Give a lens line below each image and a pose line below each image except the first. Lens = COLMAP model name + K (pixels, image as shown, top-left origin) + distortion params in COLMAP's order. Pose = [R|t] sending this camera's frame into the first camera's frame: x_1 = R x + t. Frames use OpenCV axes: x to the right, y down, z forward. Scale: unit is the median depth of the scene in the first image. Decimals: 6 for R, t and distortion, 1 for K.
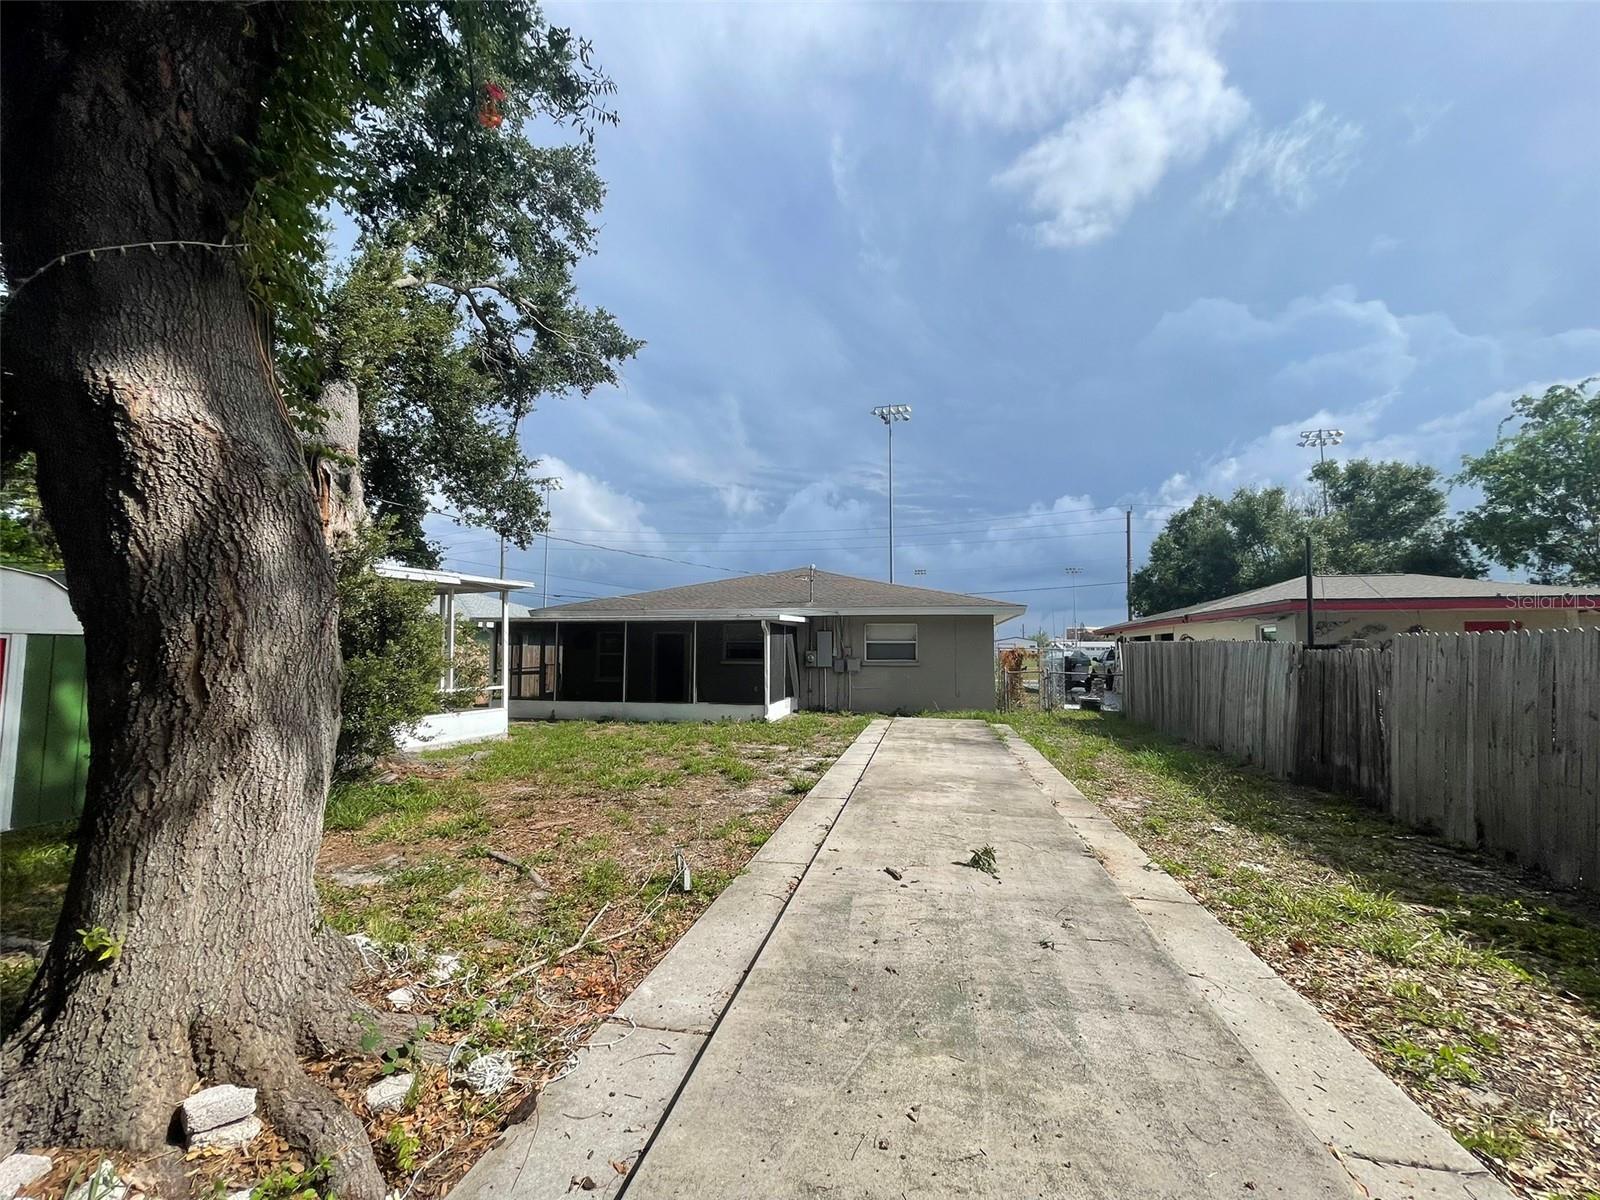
lens RADIAL K [[641.0, 0, 797.8], [0, 641.0, 600.1], [0, 0, 1]] dist [0.003462, 0.000450]
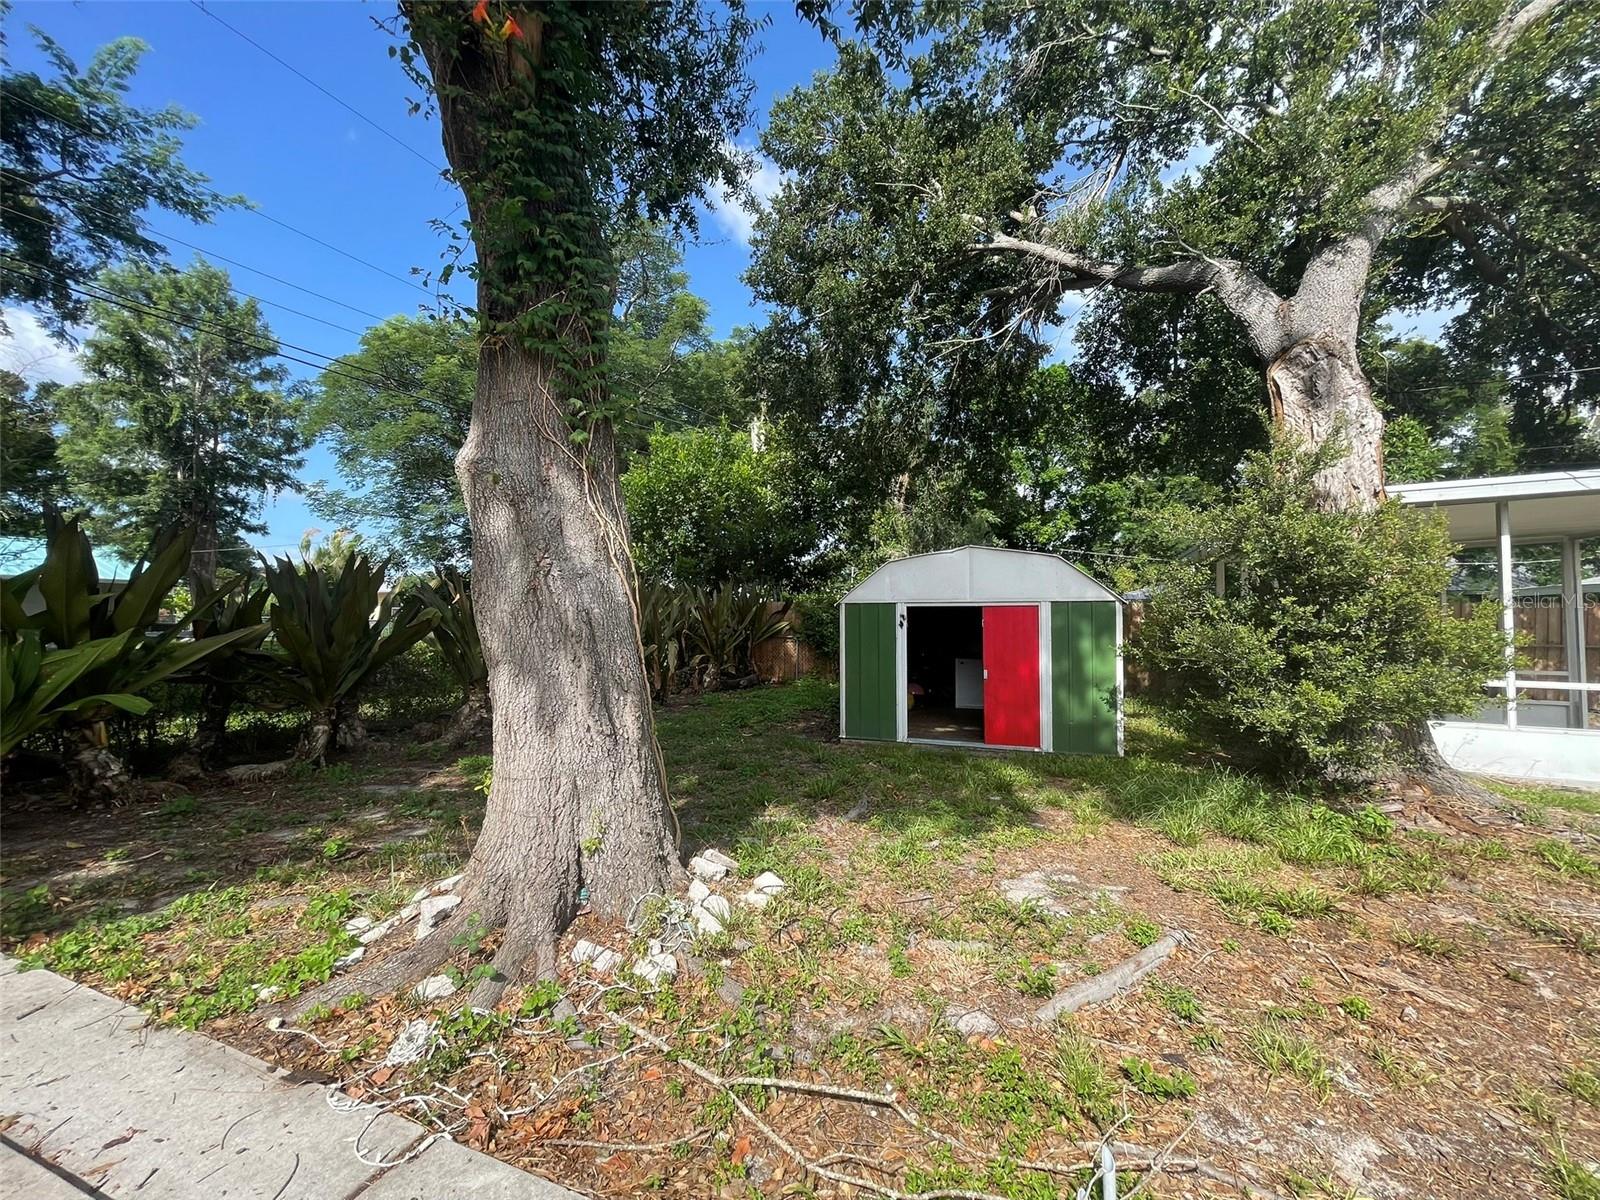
lens RADIAL K [[641.0, 0, 801.2], [0, 641.0, 602.3], [0, 0, 1]] dist [0.003462, 0.000450]
pose [[-0.261384, -0.056498, -0.963580, 0.138847], [0.107498, 0.990371, -0.087230, 0.111842], [0.959230, -0.126384, -0.252794, 0.848692]]
